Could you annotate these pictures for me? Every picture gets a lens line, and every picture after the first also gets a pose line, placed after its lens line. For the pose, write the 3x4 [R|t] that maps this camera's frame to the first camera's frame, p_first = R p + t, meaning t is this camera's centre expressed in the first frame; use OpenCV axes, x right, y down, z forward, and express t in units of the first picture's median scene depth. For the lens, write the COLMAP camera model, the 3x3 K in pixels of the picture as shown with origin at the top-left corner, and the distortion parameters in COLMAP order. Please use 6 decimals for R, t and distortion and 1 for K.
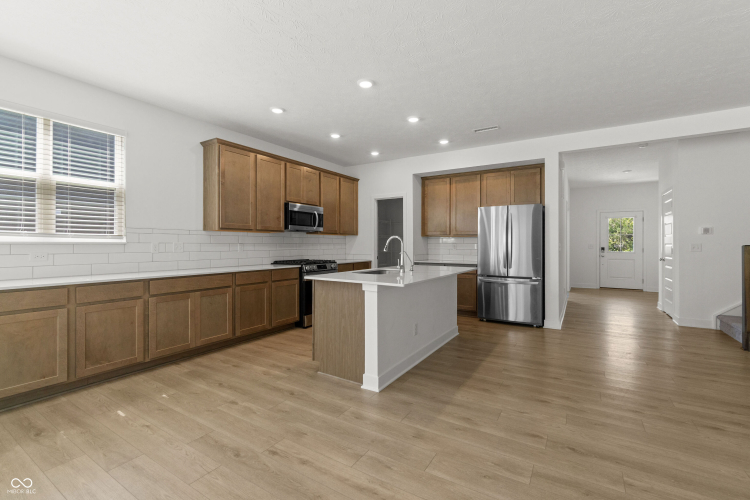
lens RADIAL K [[331.3, 0, 373.1], [0, 331.3, 249.6], [0, 0, 1]] dist [-0.002236, 0.000545]
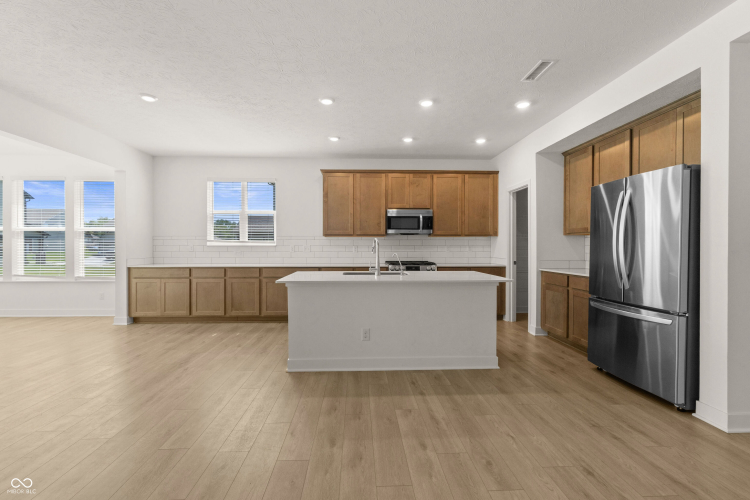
lens RADIAL K [[331.3, 0, 374.1], [0, 331.3, 249.6], [0, 0, 1]] dist [-0.002236, 0.000545]
pose [[0.564423, 0.006424, -0.825460, 0.655963], [-0.014279, 0.999896, -0.001982, -0.002862], [0.825362, 0.012906, 0.564456, 0.335937]]
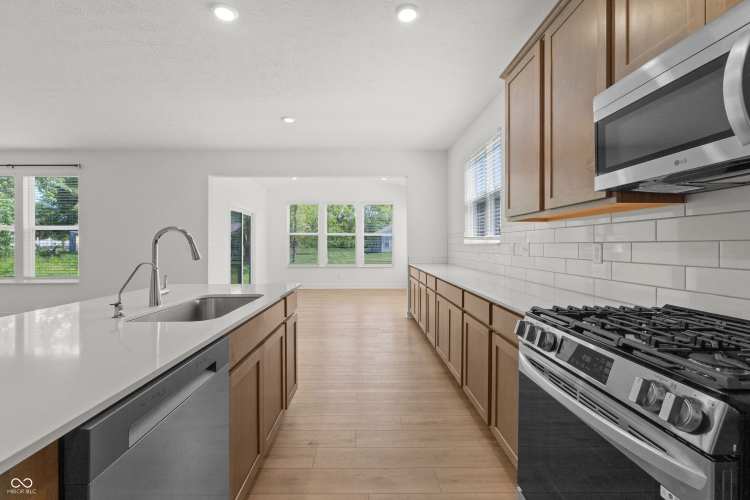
lens RADIAL K [[331.3, 0, 361.3], [0, 331.3, 245.2], [0, 0, 1]] dist [-0.002236, 0.000545]
pose [[-0.852817, -0.000855, -0.522209, 0.067902], [-0.009009, 0.999874, 0.013076, -0.017528], [0.522132, 0.015856, -0.852718, 1.158069]]
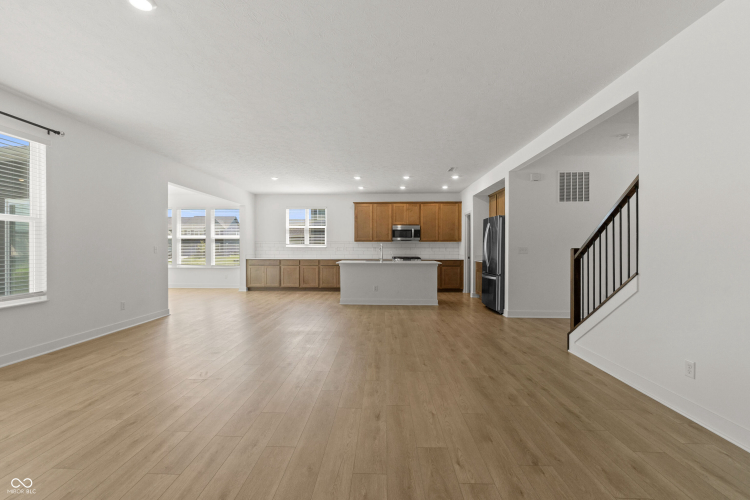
lens RADIAL K [[331.3, 0, 368.8], [0, 331.3, 249.6], [0, 0, 1]] dist [-0.002236, 0.000545]
pose [[0.483554, 0.003908, -0.875306, 1.340586], [-0.016867, 0.999846, -0.004854, 0.005385], [0.875152, 0.017111, 0.483546, -0.023332]]
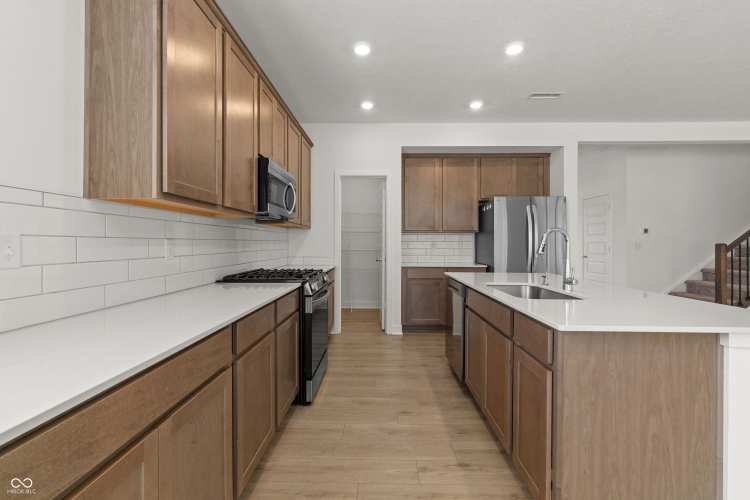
lens RADIAL K [[331.3, 0, 372.2], [0, 331.3, 244.4], [0, 0, 1]] dist [-0.002236, 0.000545]
pose [[0.859077, -0.000872, 0.511846, -0.379989], [0.006709, 0.999932, -0.009556, -0.006349], [-0.511803, 0.011643, 0.859024, 0.500235]]
